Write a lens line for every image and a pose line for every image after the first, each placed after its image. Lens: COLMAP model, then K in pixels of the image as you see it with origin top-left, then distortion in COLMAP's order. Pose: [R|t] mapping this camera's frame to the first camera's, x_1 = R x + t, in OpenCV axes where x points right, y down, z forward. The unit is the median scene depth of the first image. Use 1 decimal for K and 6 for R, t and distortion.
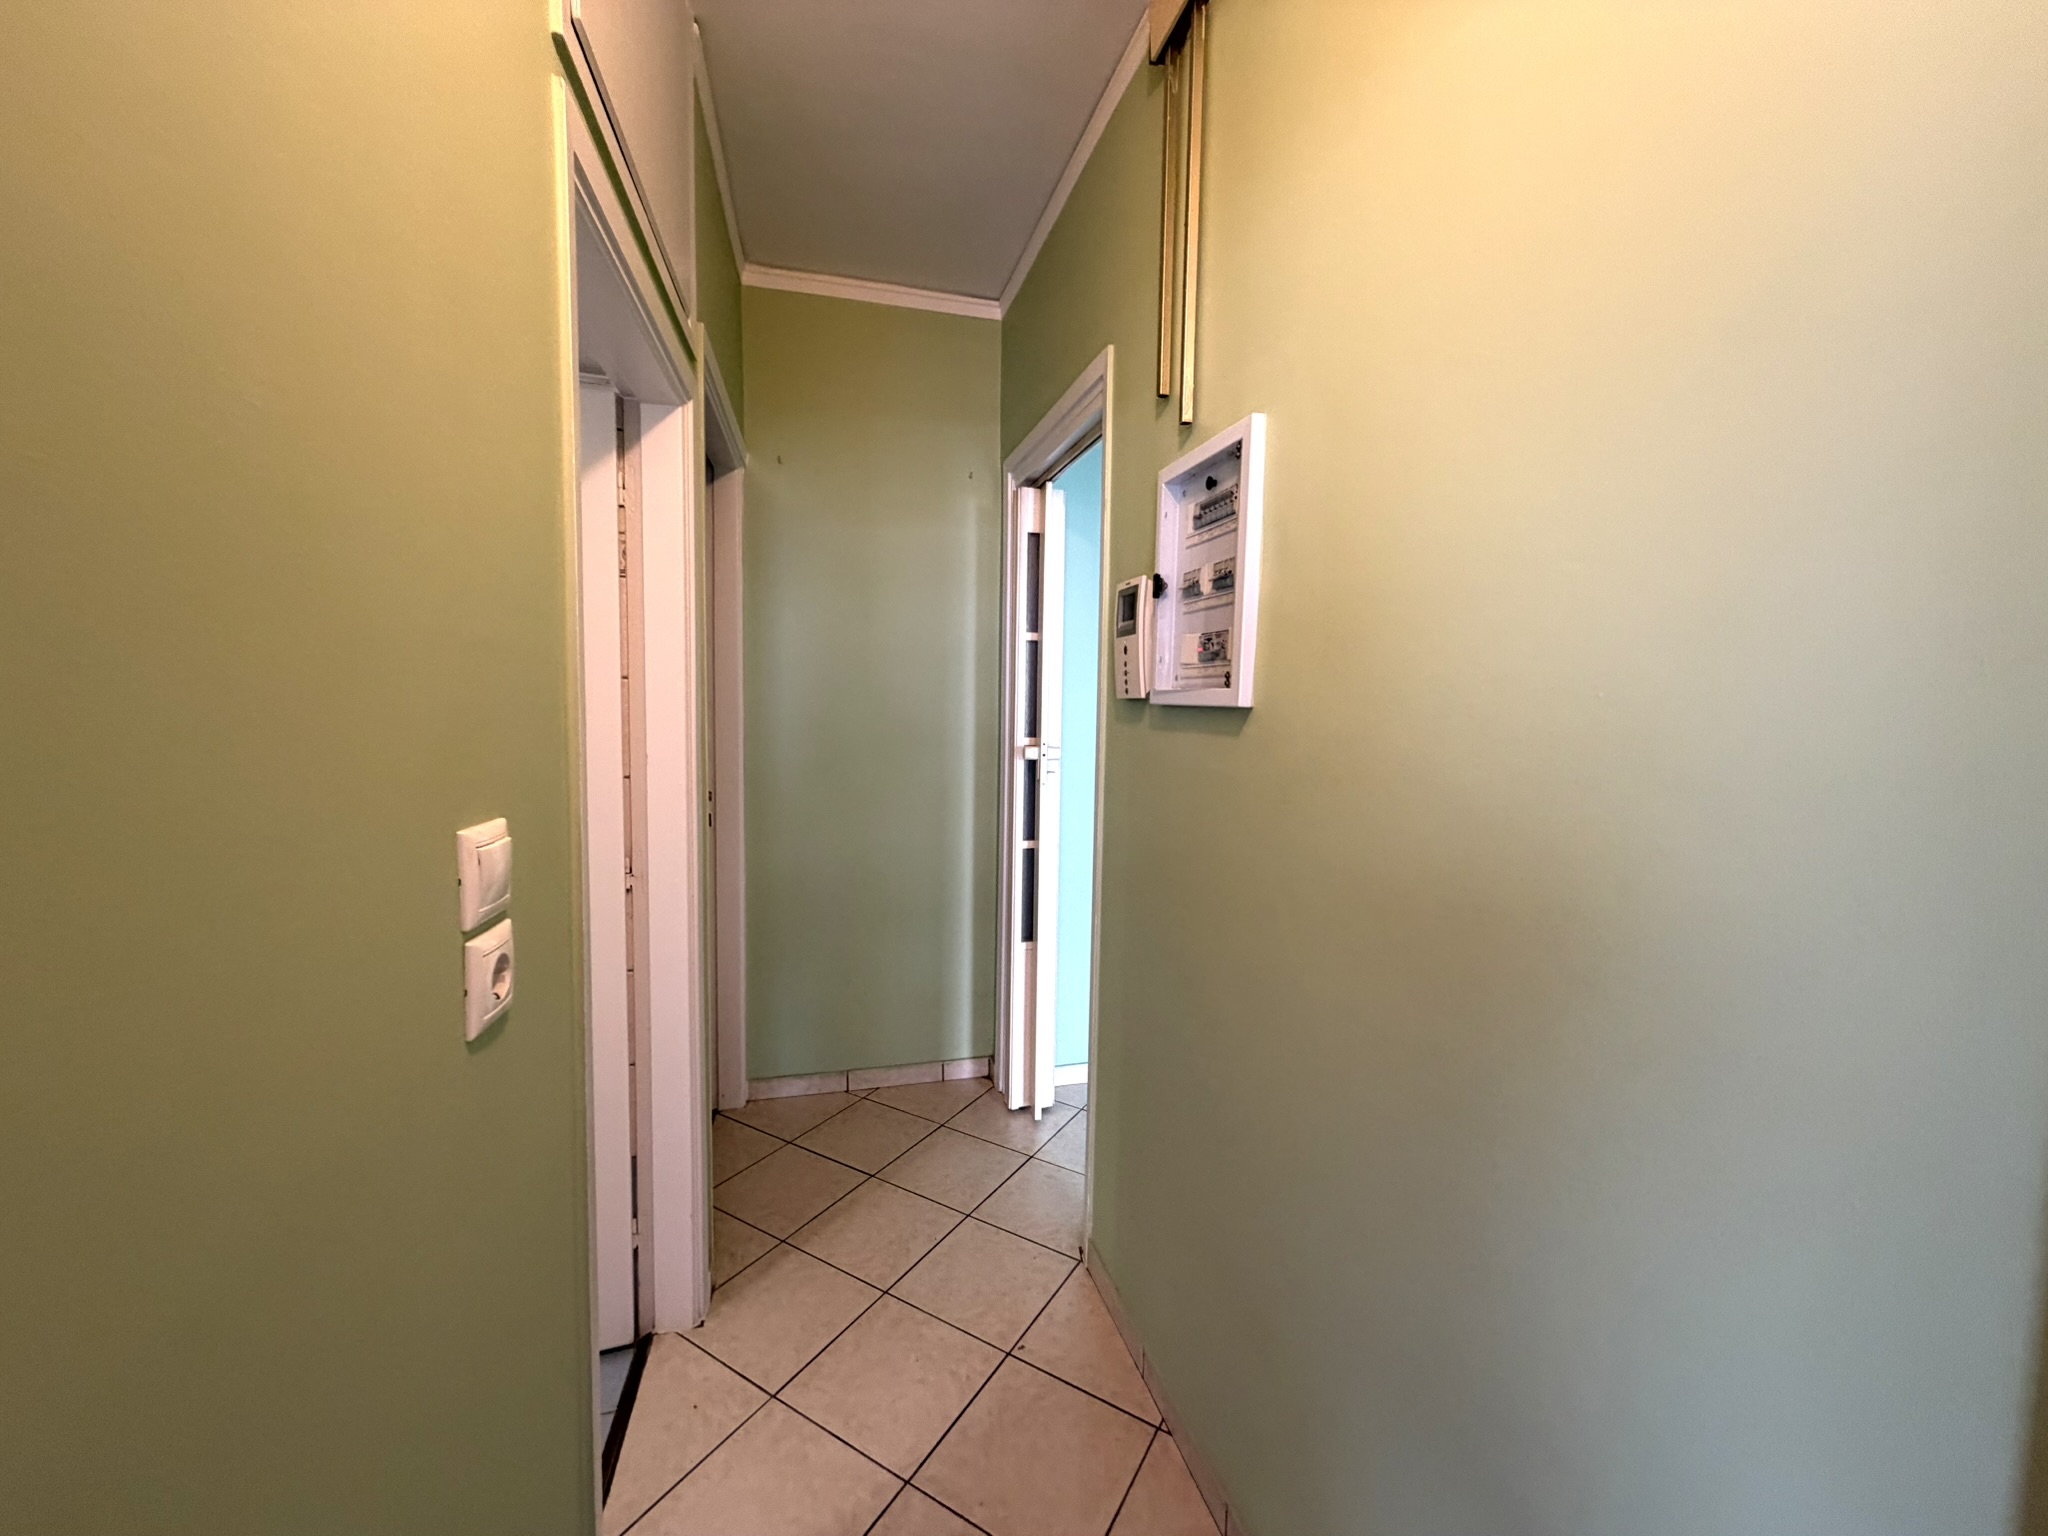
lens RADIAL K [[813.4, 0, 1024.0], [0, 813.4, 768.0], [0, 0, 1]] dist [0.001395, 0.000006]
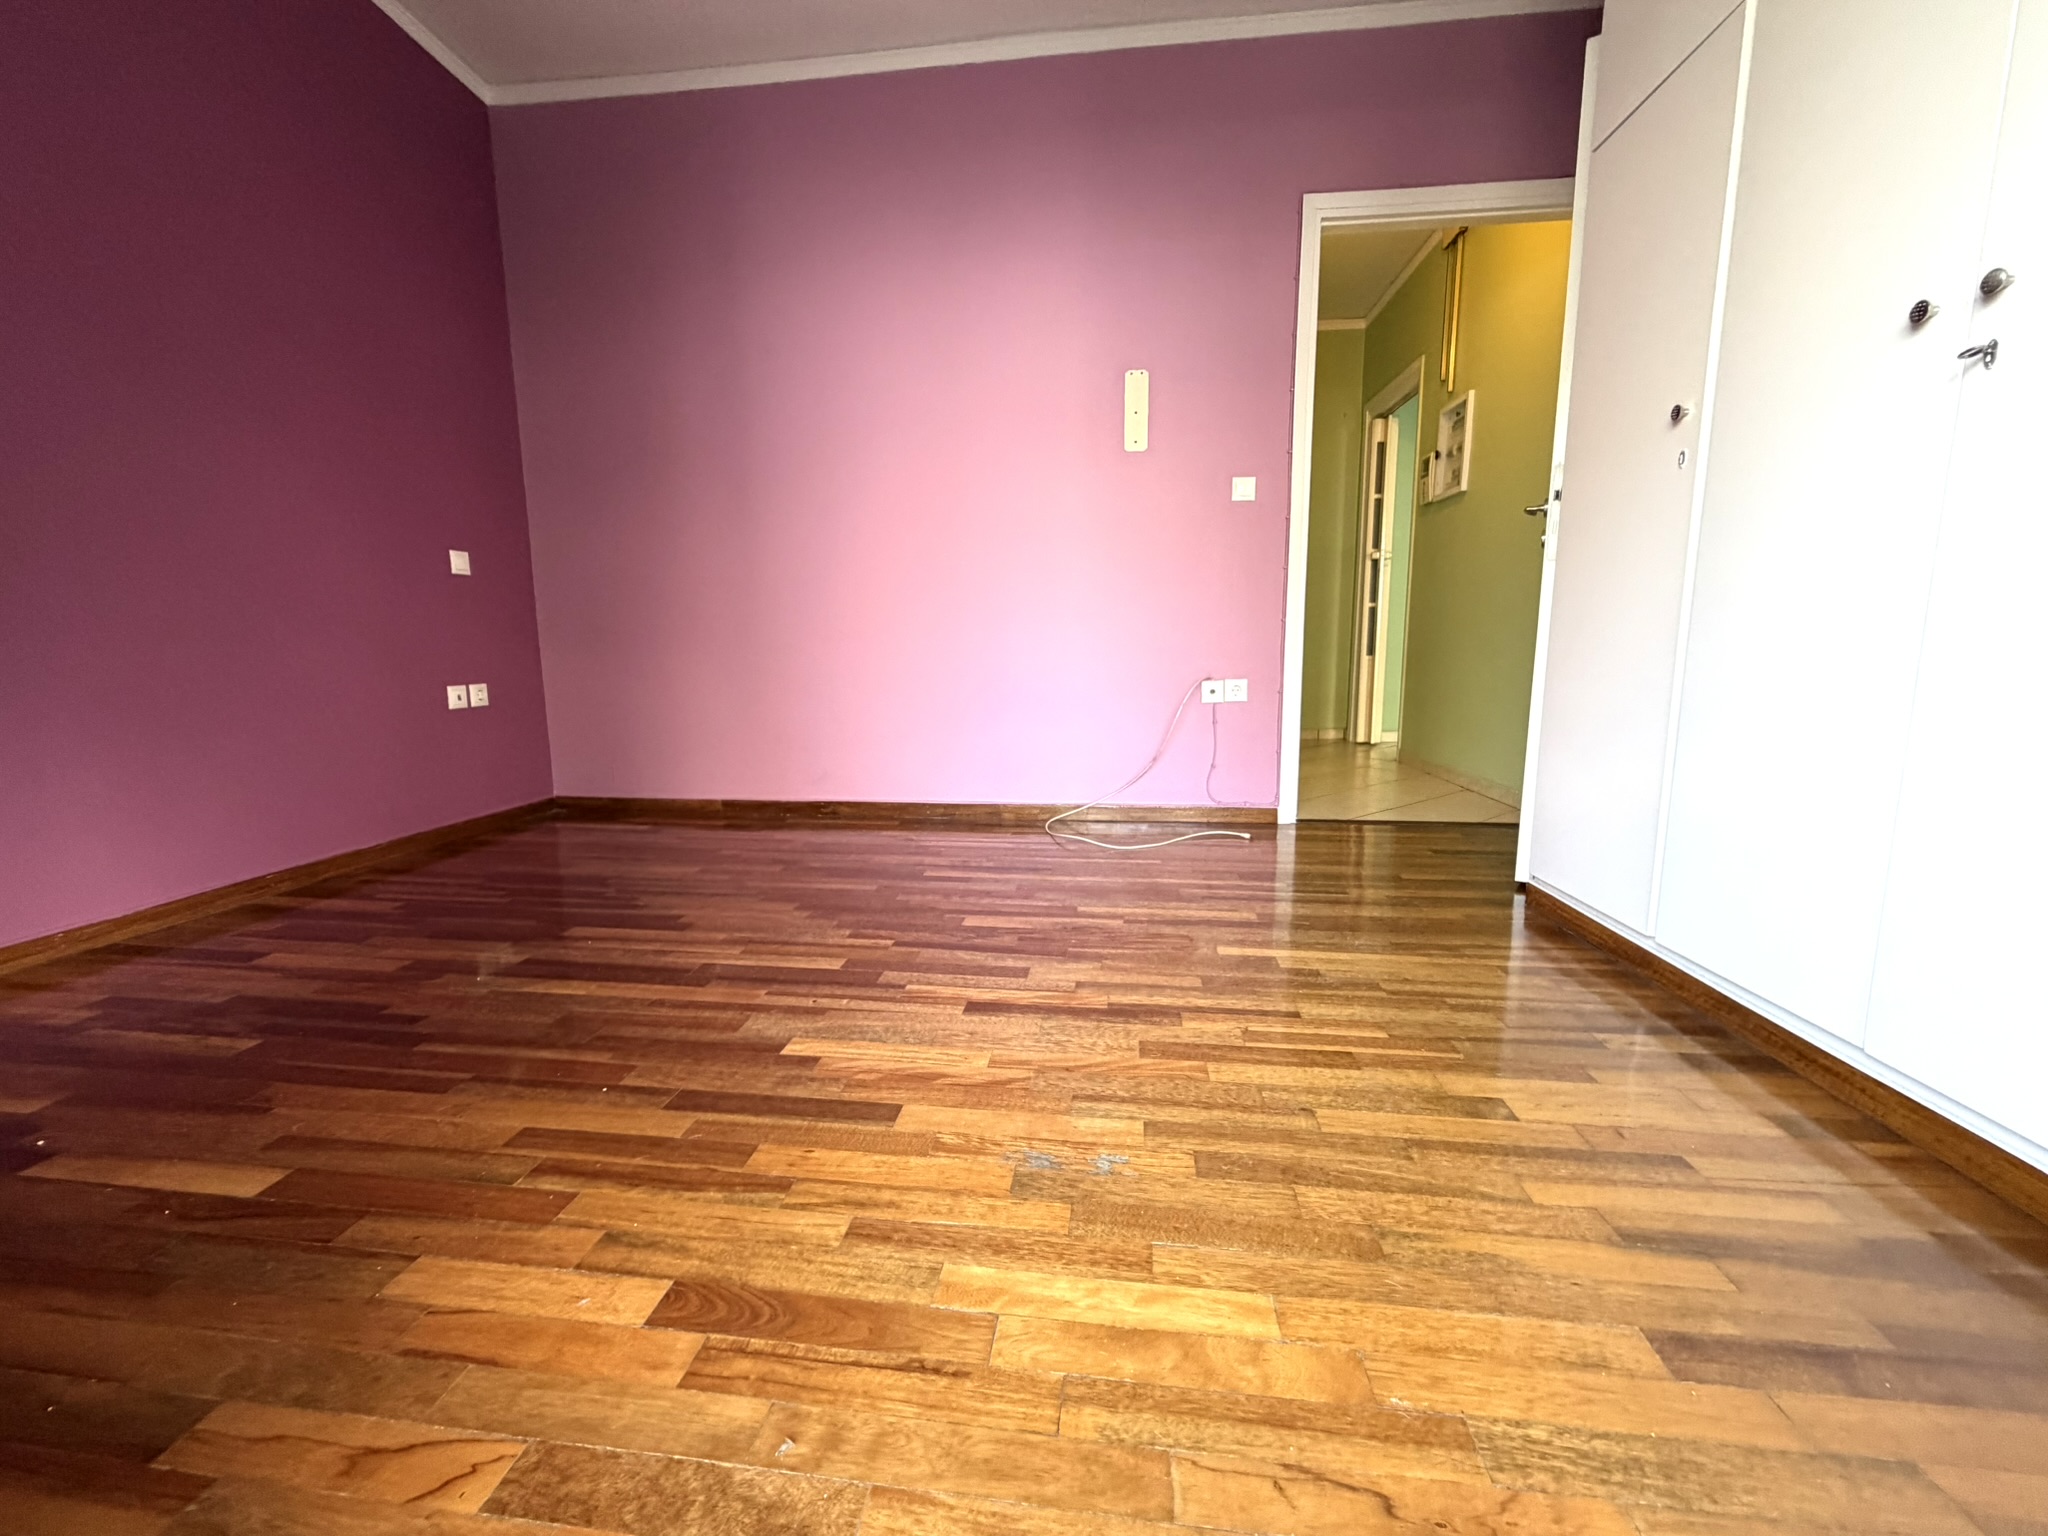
lens RADIAL K [[813.4, 0, 1024.0], [0, 813.4, 768.0], [0, 0, 1]] dist [0.001395, 0.000006]
pose [[0.934734, 0.026333, -0.354372, -0.104345], [-0.000603, 0.997367, 0.072523, 0.492919], [0.355349, -0.067576, 0.932288, -1.654158]]
